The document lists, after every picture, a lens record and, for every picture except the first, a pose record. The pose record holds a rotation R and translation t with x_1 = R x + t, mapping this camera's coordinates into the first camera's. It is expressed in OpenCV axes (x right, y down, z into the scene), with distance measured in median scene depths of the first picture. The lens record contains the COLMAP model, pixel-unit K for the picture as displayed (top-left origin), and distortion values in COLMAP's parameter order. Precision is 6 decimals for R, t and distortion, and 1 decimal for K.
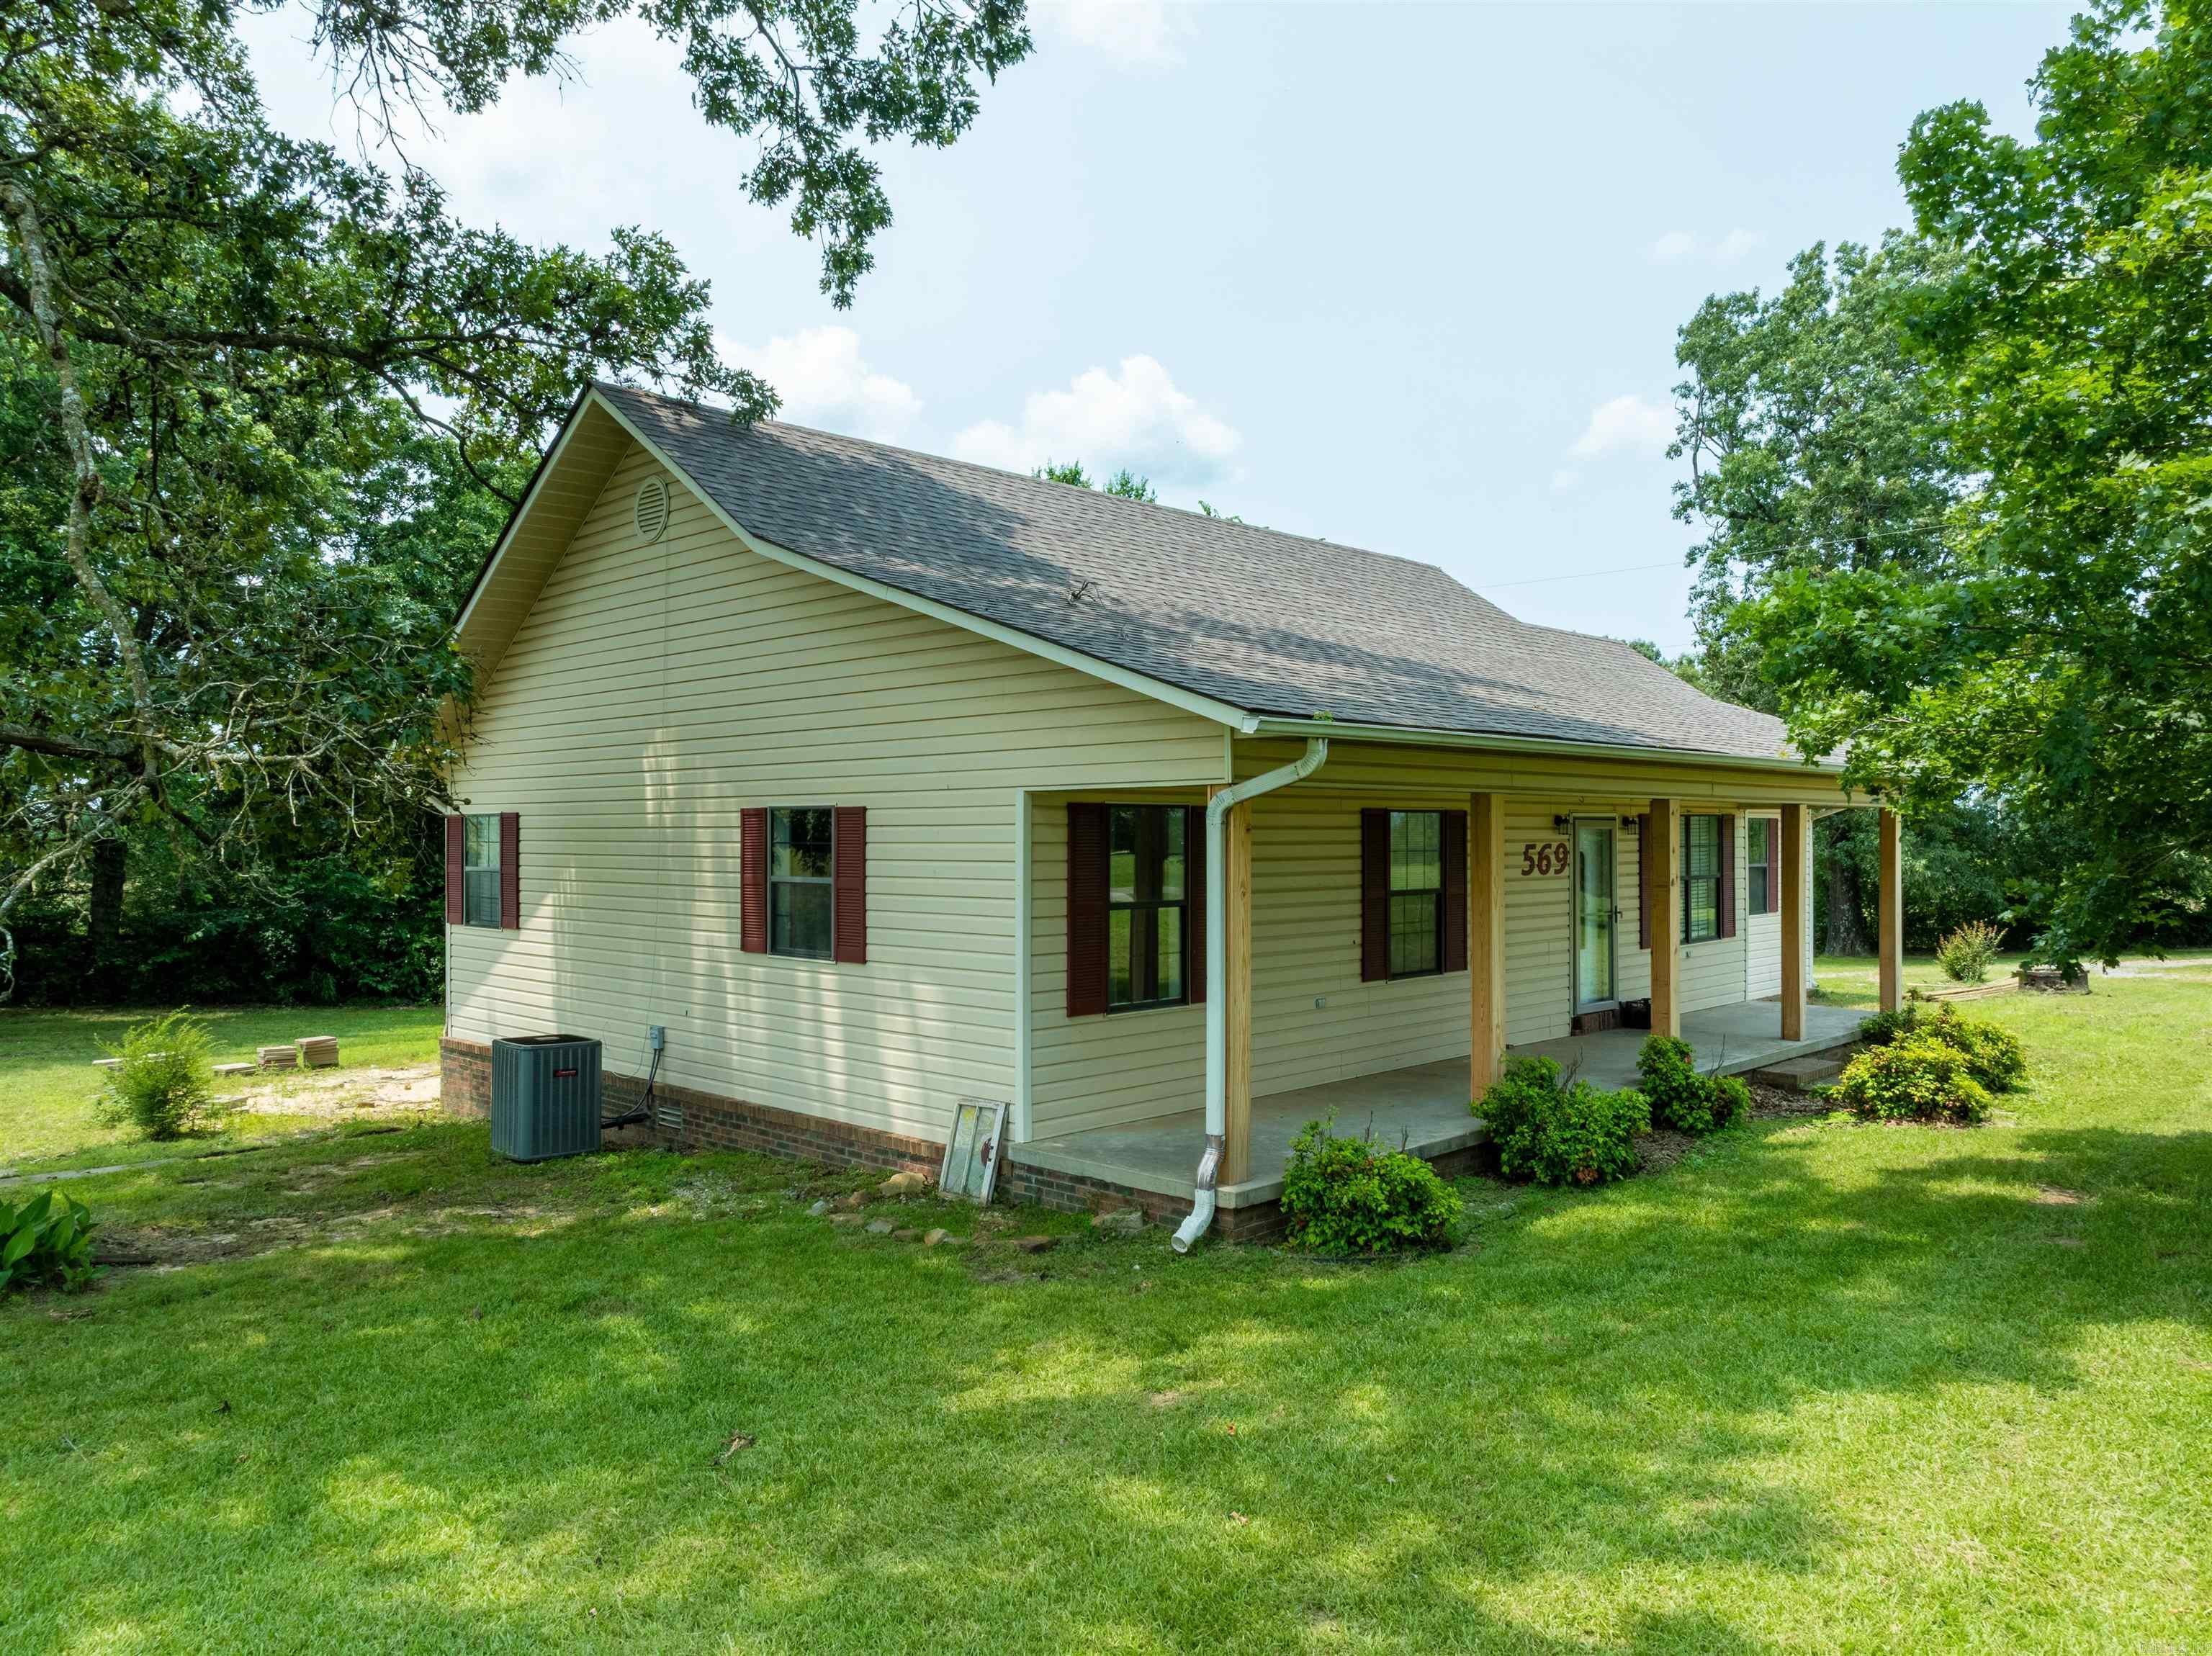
lens RADIAL K [[1540.2, 0, 1104.7], [0, 1540.2, 831.2], [0, 0, 1]] dist [-0.030362, 0.008837]
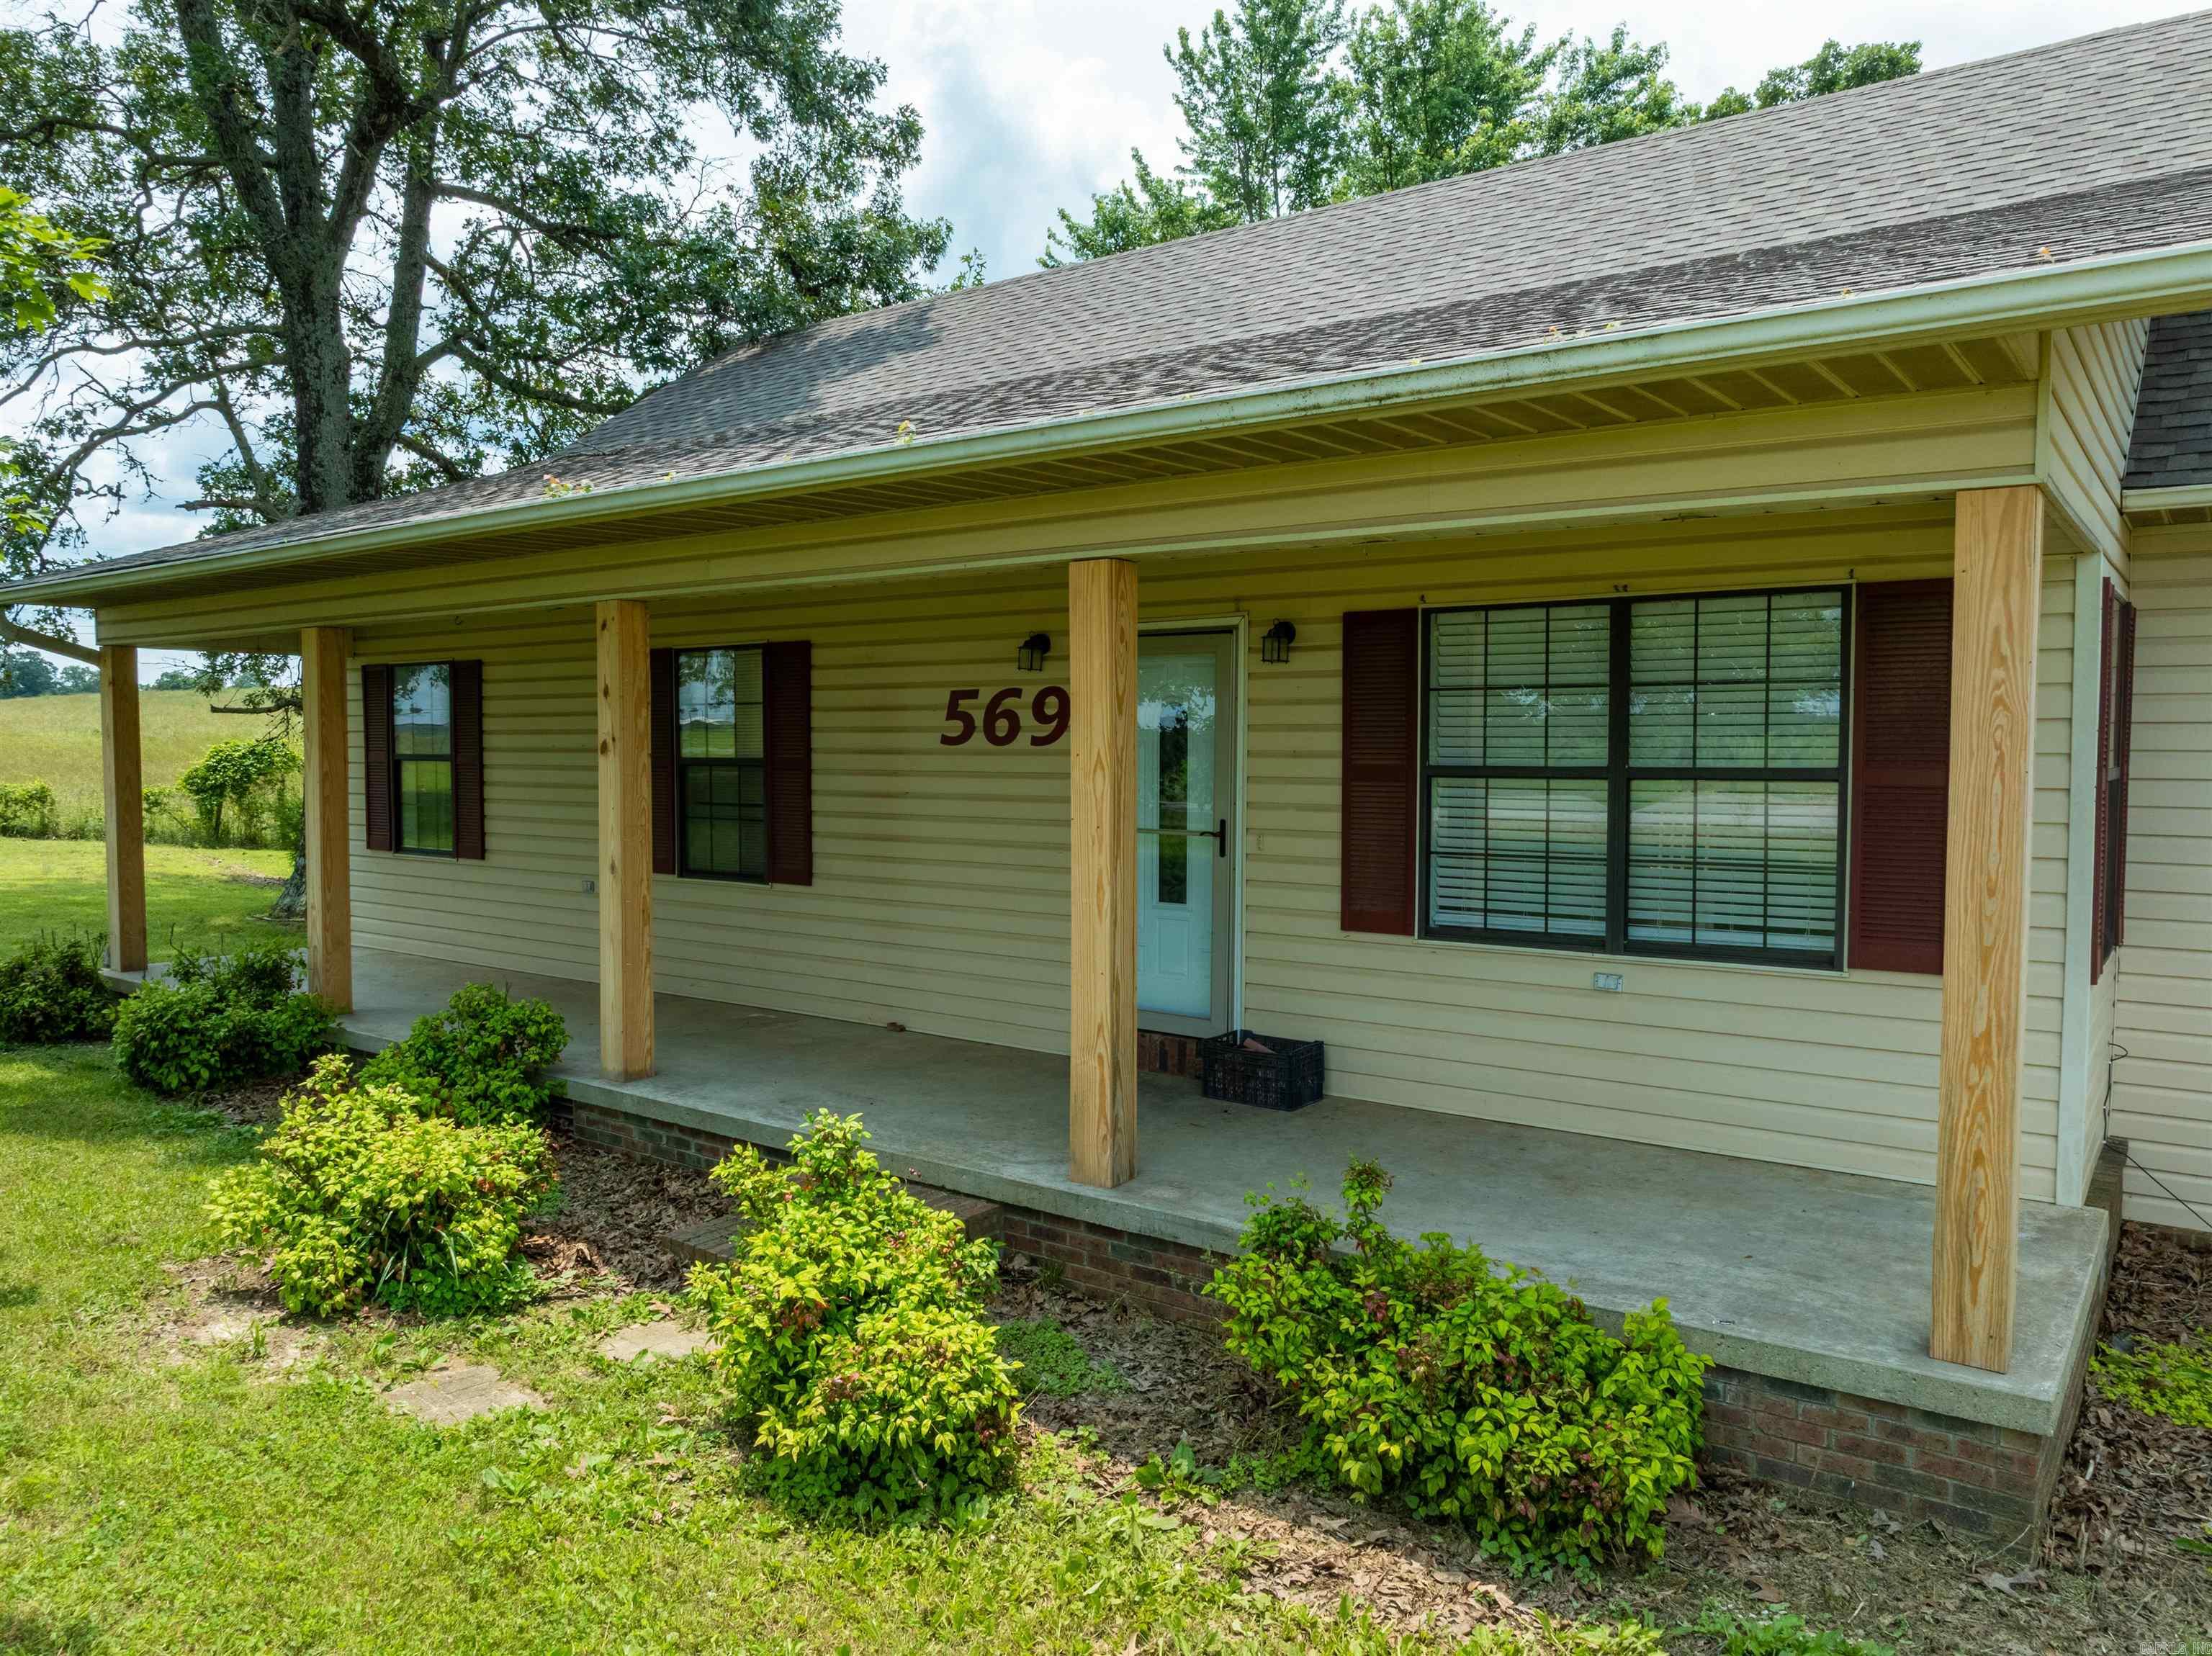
lens RADIAL K [[1540.2, 0, 1103.1], [0, 1540.2, 822.1], [0, 0, 1]] dist [-0.030362, 0.008837]
pose [[0.106789, 0.066309, -0.992068, 0.853477], [0.017752, 0.997488, 0.068582, 0.018668], [0.994123, -0.024935, 0.105344, 0.984884]]
